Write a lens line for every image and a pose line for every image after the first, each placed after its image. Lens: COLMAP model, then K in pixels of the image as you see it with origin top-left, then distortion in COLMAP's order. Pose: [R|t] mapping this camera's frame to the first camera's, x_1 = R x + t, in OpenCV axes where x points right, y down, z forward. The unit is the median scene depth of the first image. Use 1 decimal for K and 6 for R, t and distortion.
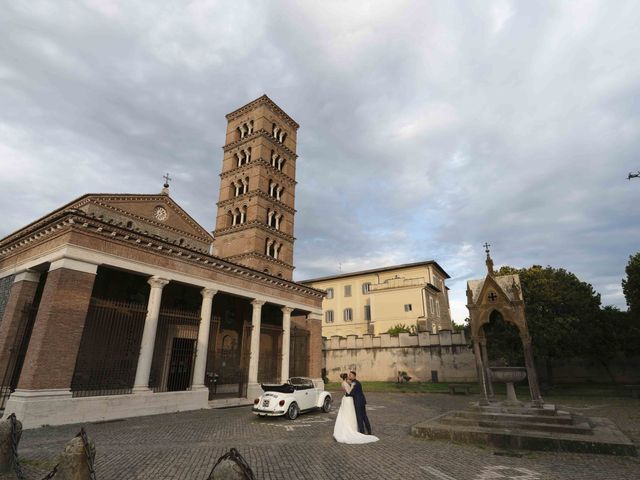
lens RADIAL K [[347.4, 0, 319.0], [0, 347.4, 242.2], [0, 0, 1]] dist [0.001132, 0.001862]
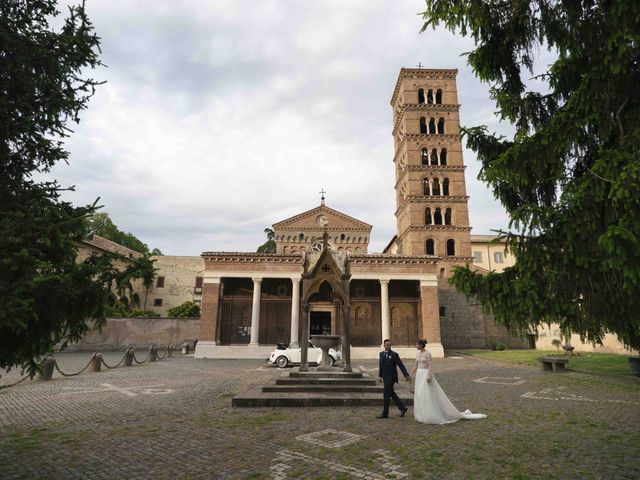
lens RADIAL K [[347.4, 0, 319.0], [0, 347.4, 242.2], [0, 0, 1]] dist [0.001132, 0.001862]
pose [[0.565864, -0.200181, -0.799828, 0.652681], [0.274065, 0.960585, -0.046519, 0.062494], [0.777615, -0.192882, 0.598424, 0.183857]]
